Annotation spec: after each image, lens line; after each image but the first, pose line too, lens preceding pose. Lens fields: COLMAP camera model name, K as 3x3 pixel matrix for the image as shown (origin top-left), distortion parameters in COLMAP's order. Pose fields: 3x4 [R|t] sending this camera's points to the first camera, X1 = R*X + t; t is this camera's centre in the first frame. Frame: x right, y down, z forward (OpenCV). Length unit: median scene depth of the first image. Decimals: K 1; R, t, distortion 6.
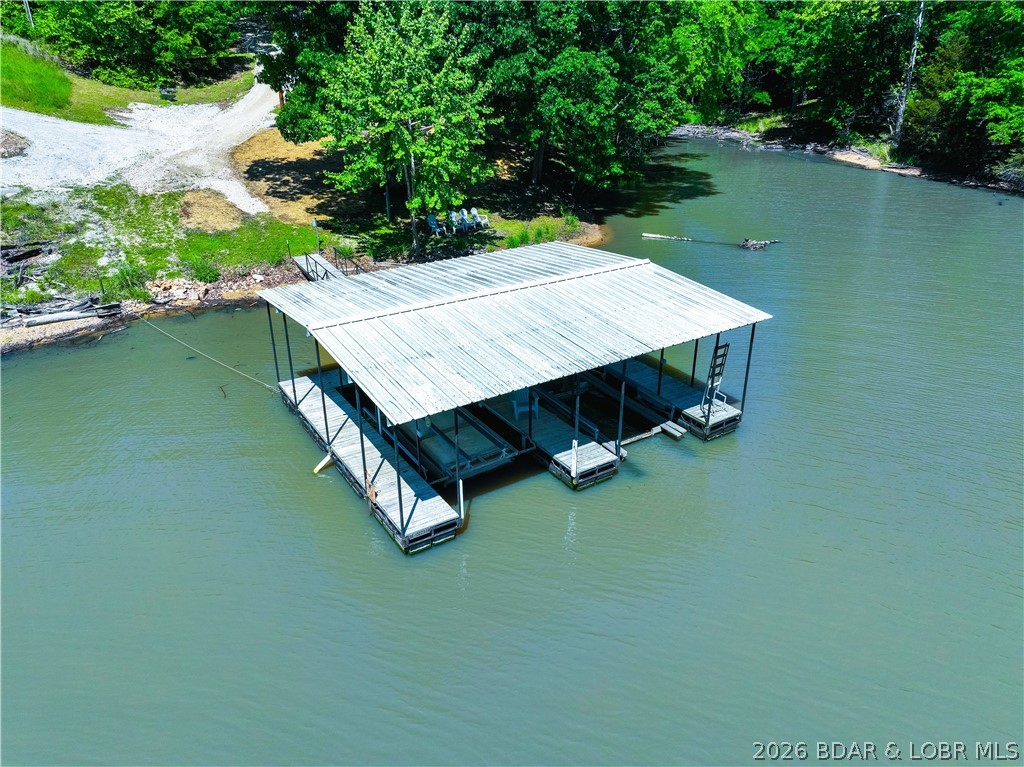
lens RADIAL K [[726.4, 0, 517.6], [0, 726.4, 384.3], [0, 0, 1]] dist [-0.003825, 0.021152]
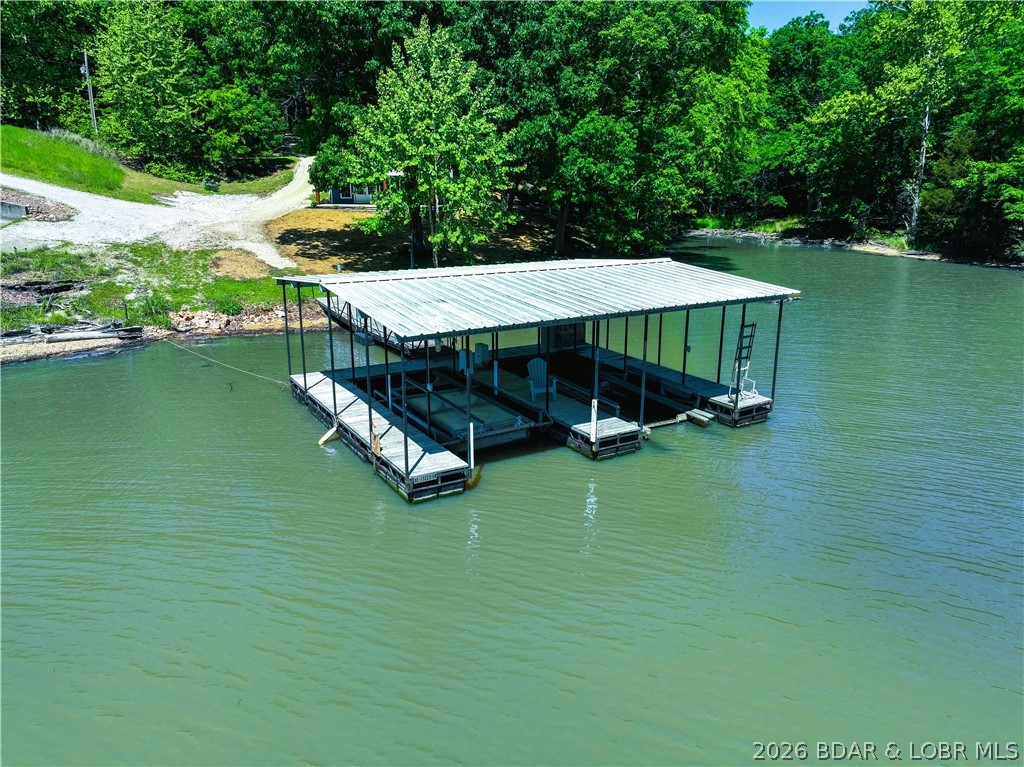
lens RADIAL K [[726.4, 0, 517.3], [0, 726.4, 383.9], [0, 0, 1]] dist [-0.003825, 0.021152]
pose [[0.999407, 0.011149, -0.032568, 0.004674], [-0.016612, 0.984842, -0.172657, 0.107138], [0.030149, 0.173095, 0.984444, 0.032758]]
